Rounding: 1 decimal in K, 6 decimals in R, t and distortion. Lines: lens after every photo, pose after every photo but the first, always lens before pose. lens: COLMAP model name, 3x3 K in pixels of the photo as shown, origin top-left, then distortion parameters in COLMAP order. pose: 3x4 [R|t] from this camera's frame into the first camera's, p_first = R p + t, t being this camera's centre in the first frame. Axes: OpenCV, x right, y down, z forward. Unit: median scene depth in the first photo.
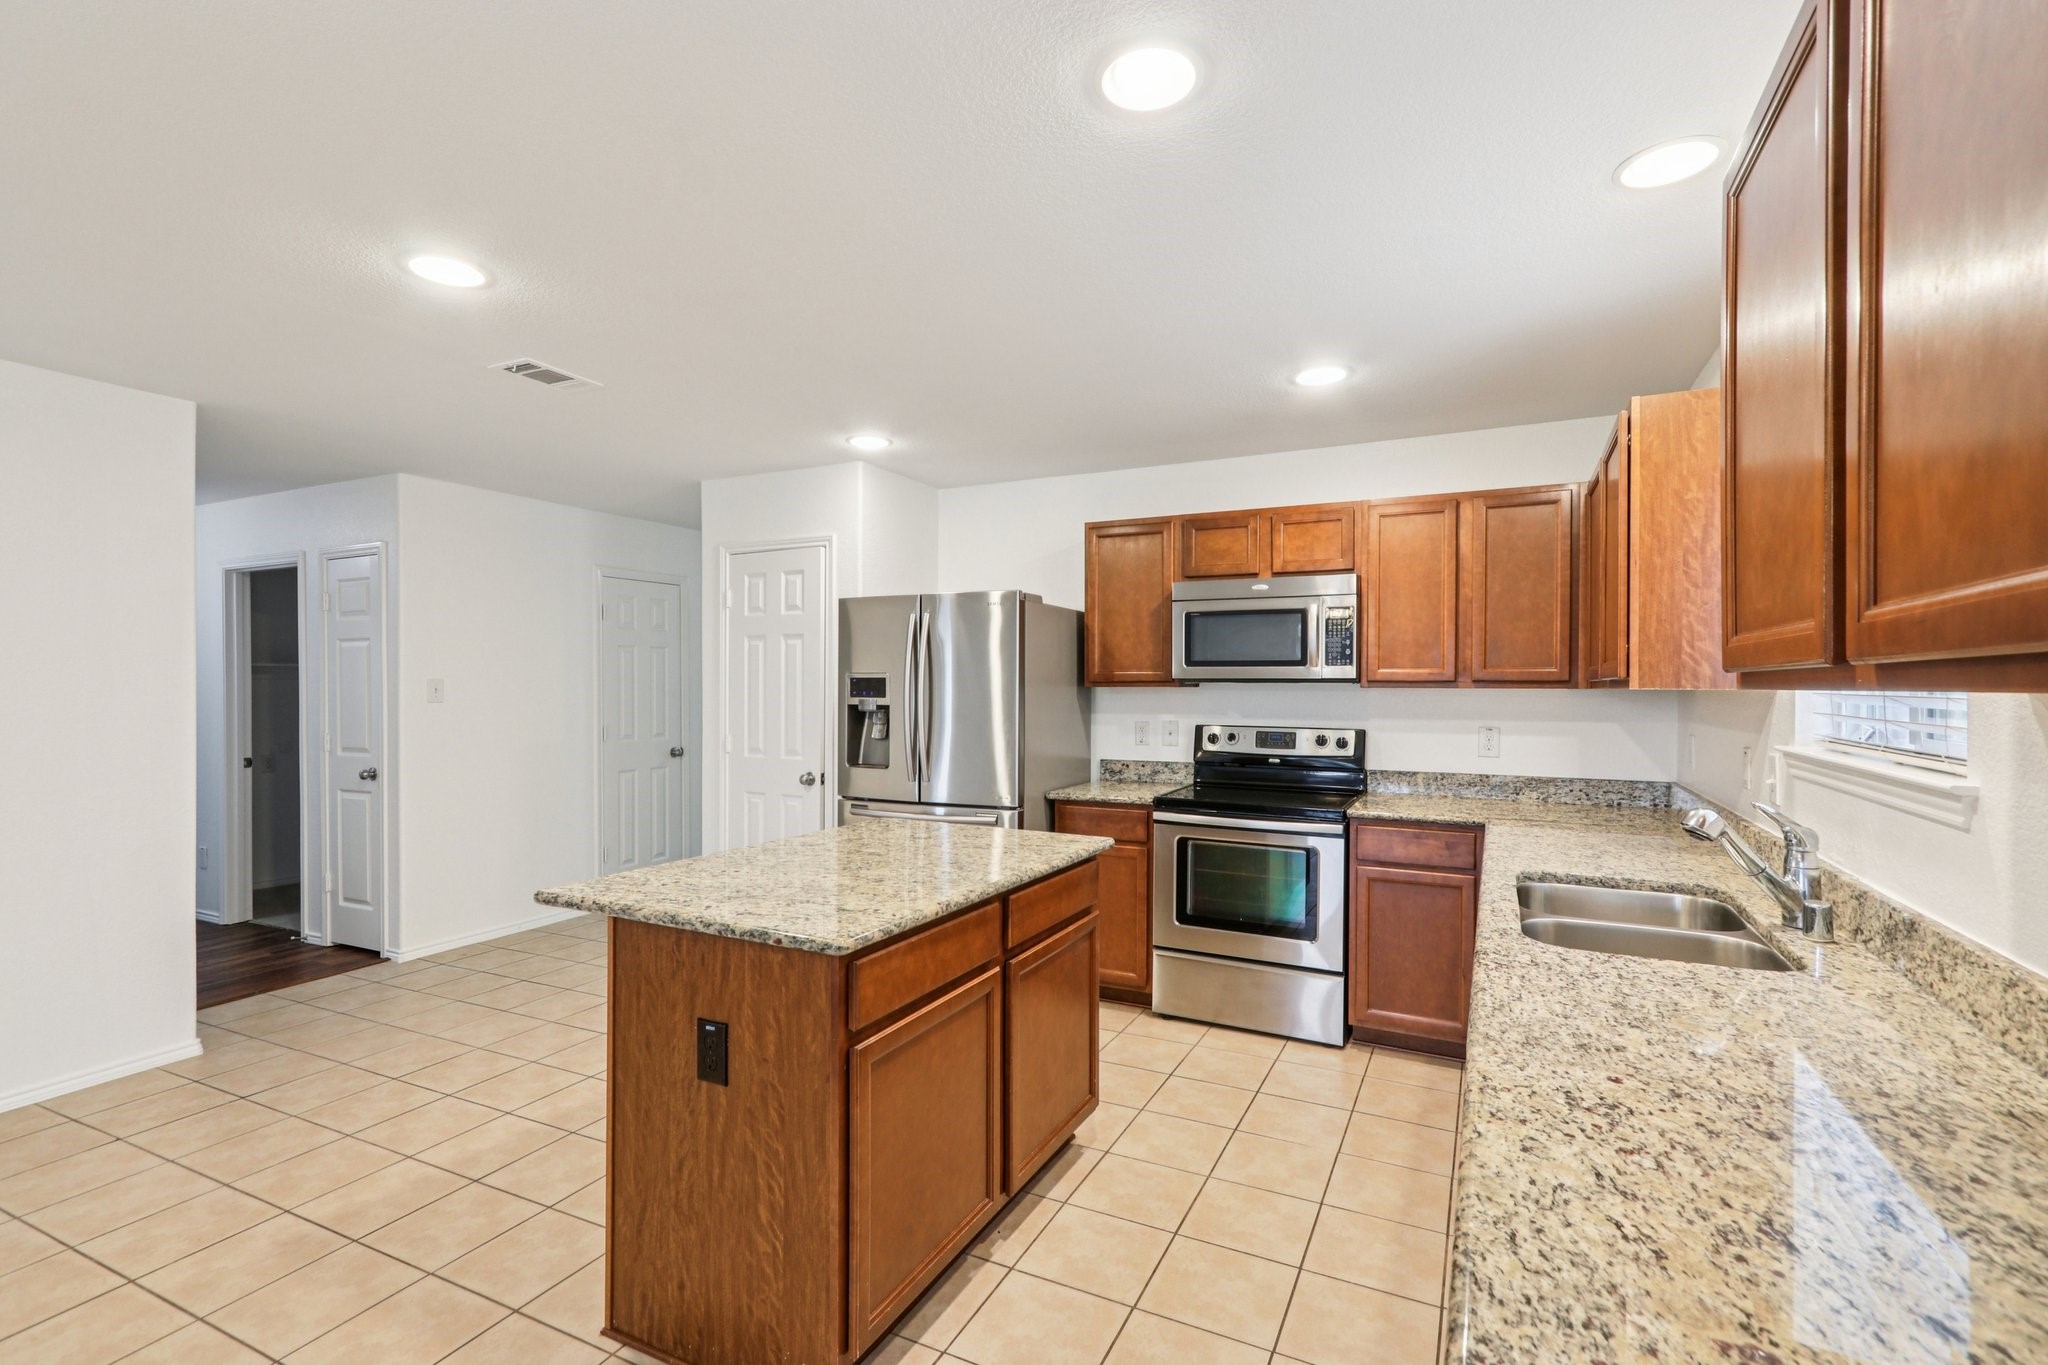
lens RADIAL K [[937.4, 0, 1024.0], [0, 937.4, 682.5], [0, 0, 1]] dist [0.017313, 0.000015]
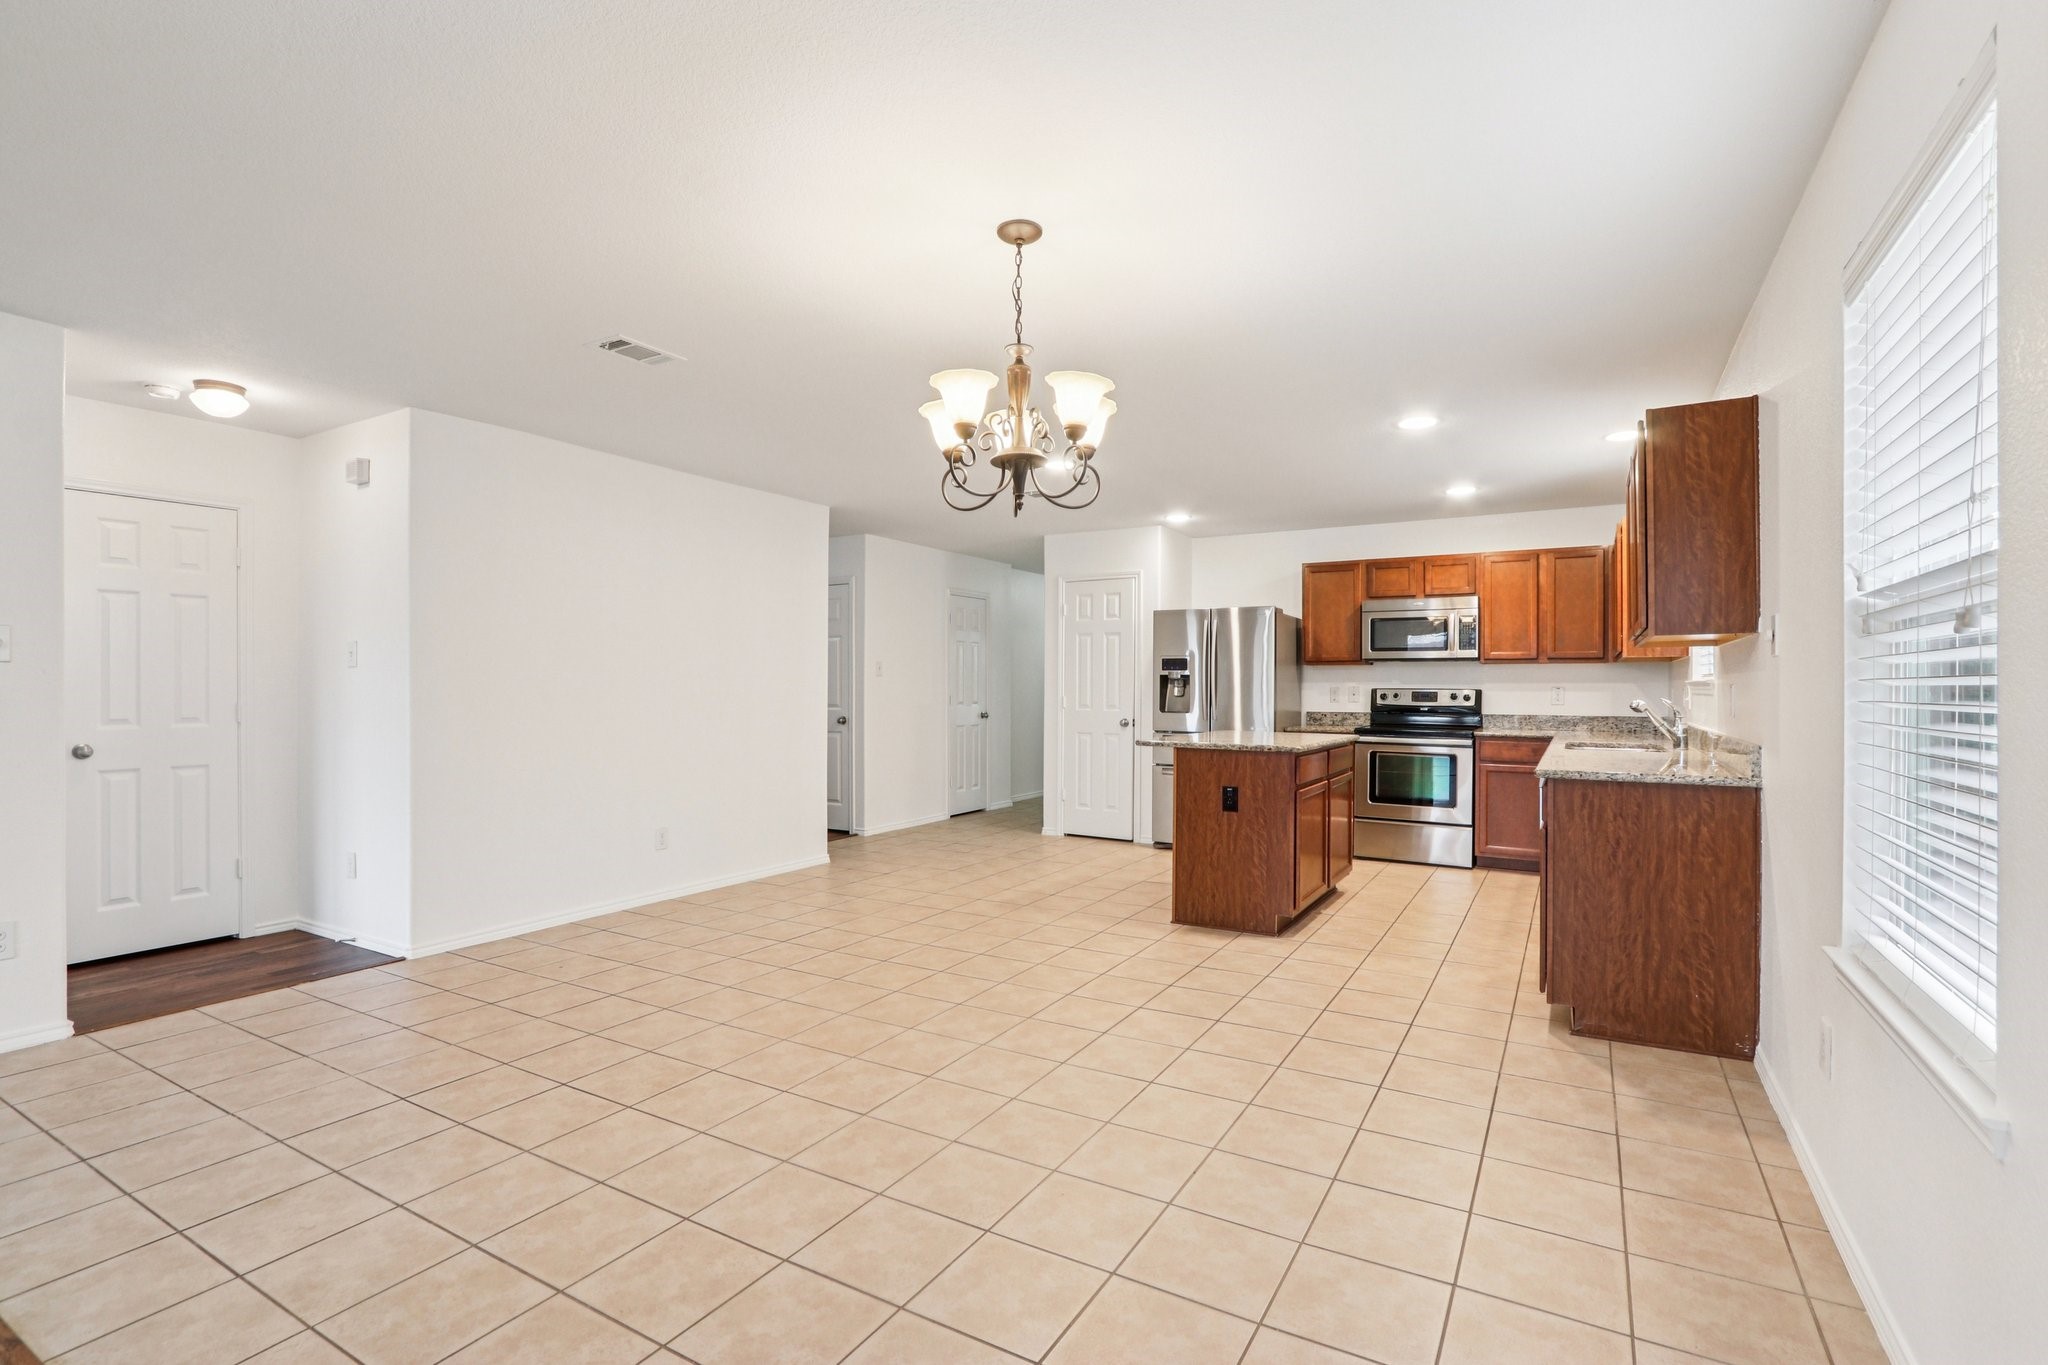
lens RADIAL K [[949.0, 0, 1030.4], [0, 949.0, 674.3], [0, 0, 1]] dist [-0.001807, -0.000043]
pose [[0.998211, 0.000400, -0.059786, -0.339255], [-0.001039, 0.999943, -0.010656, 0.043338], [0.059779, 0.010699, 0.998154, -0.734865]]
